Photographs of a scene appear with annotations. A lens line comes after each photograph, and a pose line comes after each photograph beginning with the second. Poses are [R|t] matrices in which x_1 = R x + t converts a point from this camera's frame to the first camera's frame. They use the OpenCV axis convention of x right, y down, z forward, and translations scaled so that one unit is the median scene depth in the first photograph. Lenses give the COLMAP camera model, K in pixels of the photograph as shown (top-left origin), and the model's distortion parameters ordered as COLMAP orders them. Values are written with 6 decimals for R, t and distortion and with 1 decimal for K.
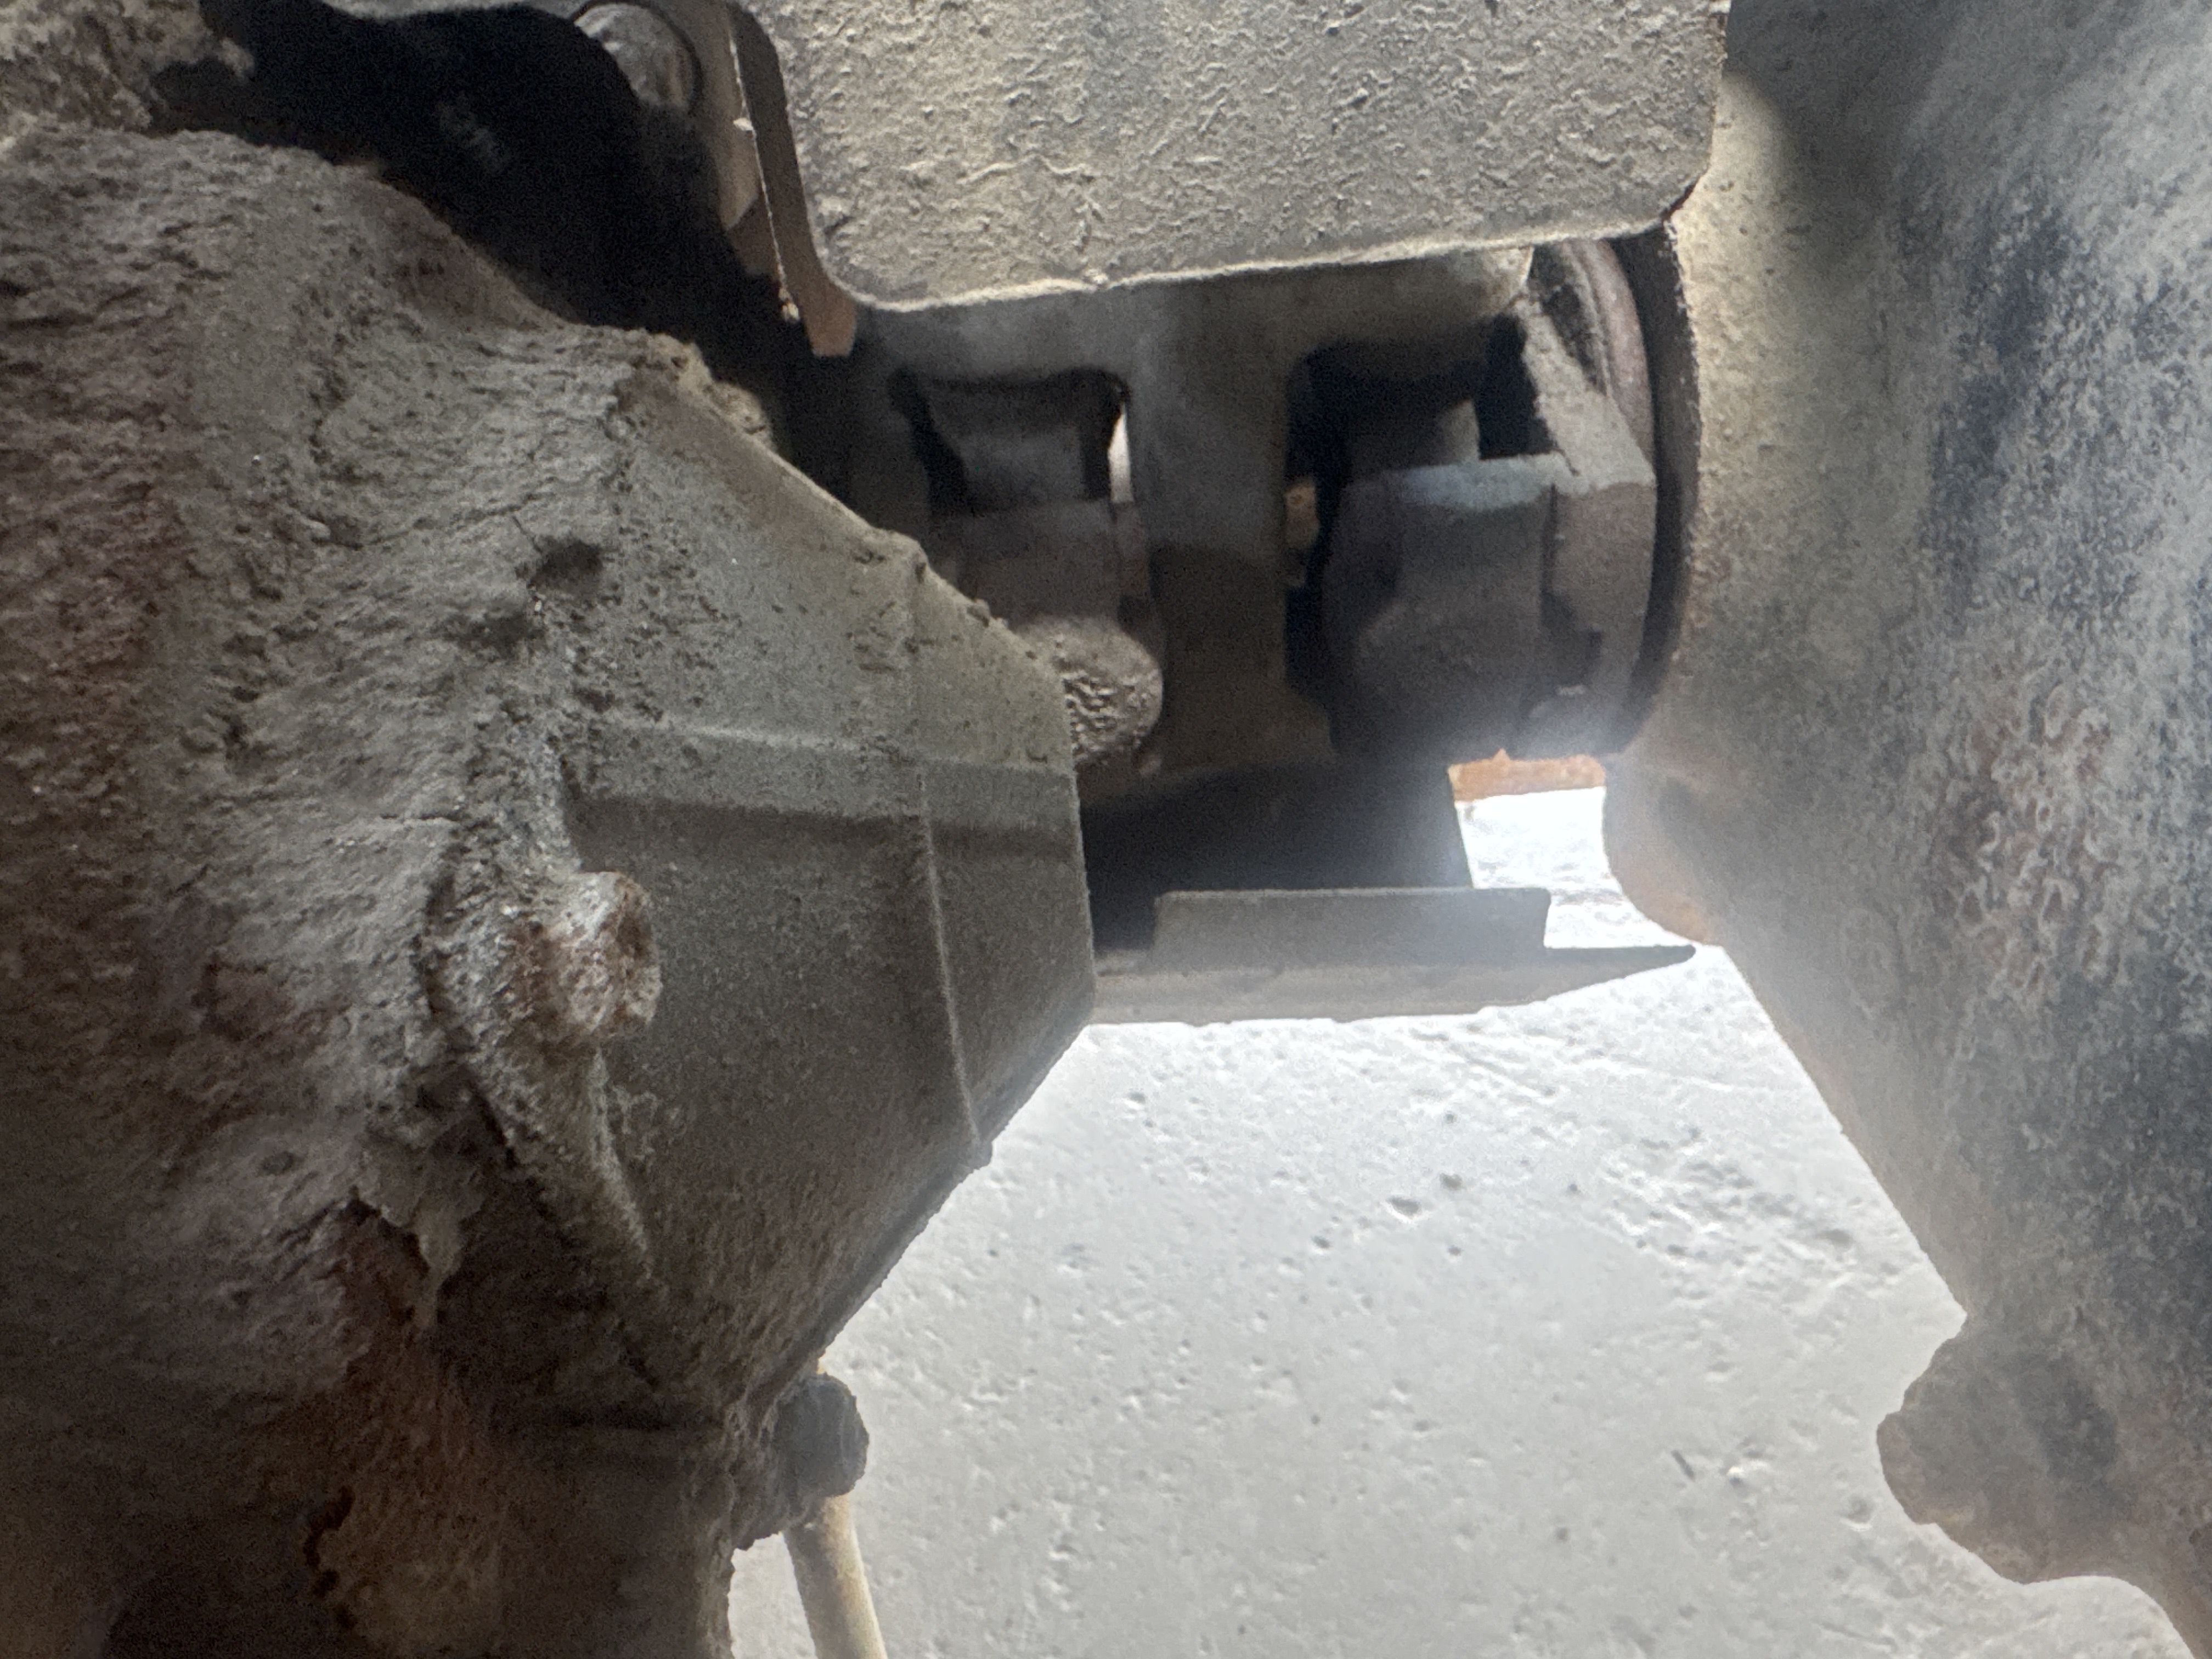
lens RADIAL K [[1569.2, 0, 1106.0], [0, 1569.2, 829.5], [0, 0, 1]] dist [-0.000545, 0.000296]
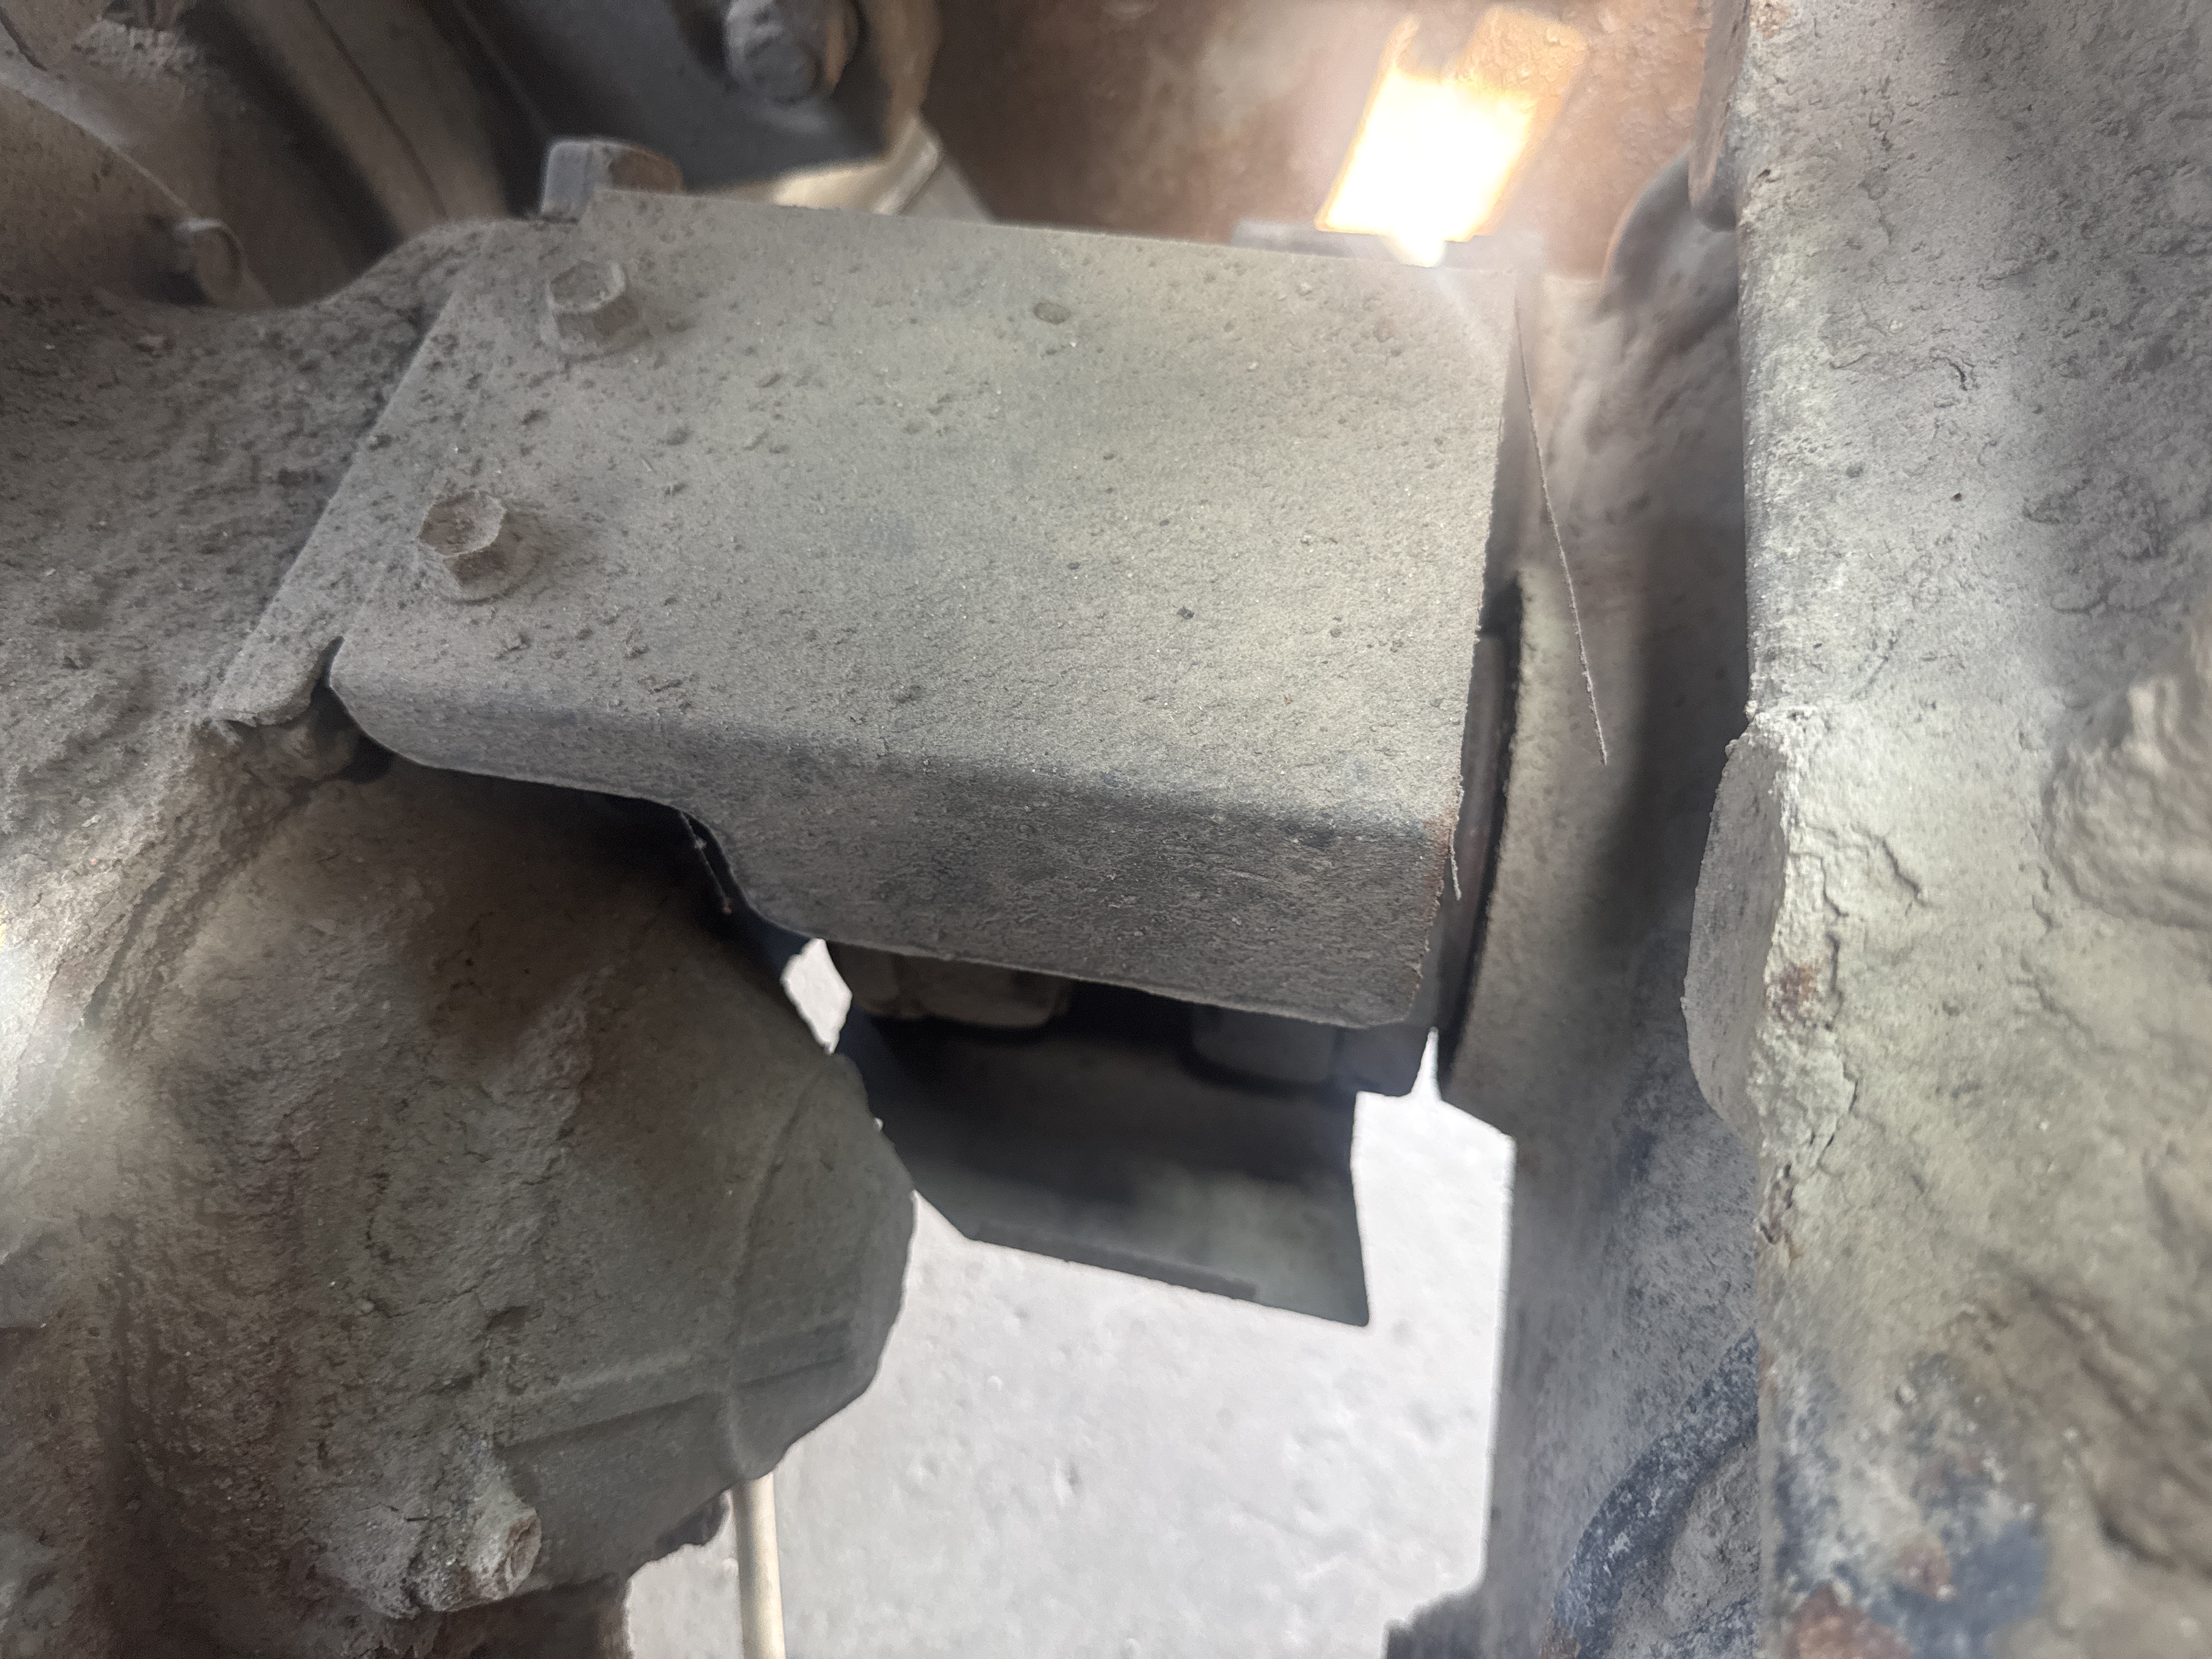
lens RADIAL K [[1706.6, 0, 1106.0], [0, 1706.6, 829.5], [0, 0, 1]] dist [-0.071681, 0.073001]
pose [[0.963371, 0.241482, -0.116634, 0.433043], [-0.166306, 0.879156, 0.446572, -1.814656], [0.210379, -0.410817, 0.887113, -0.319366]]
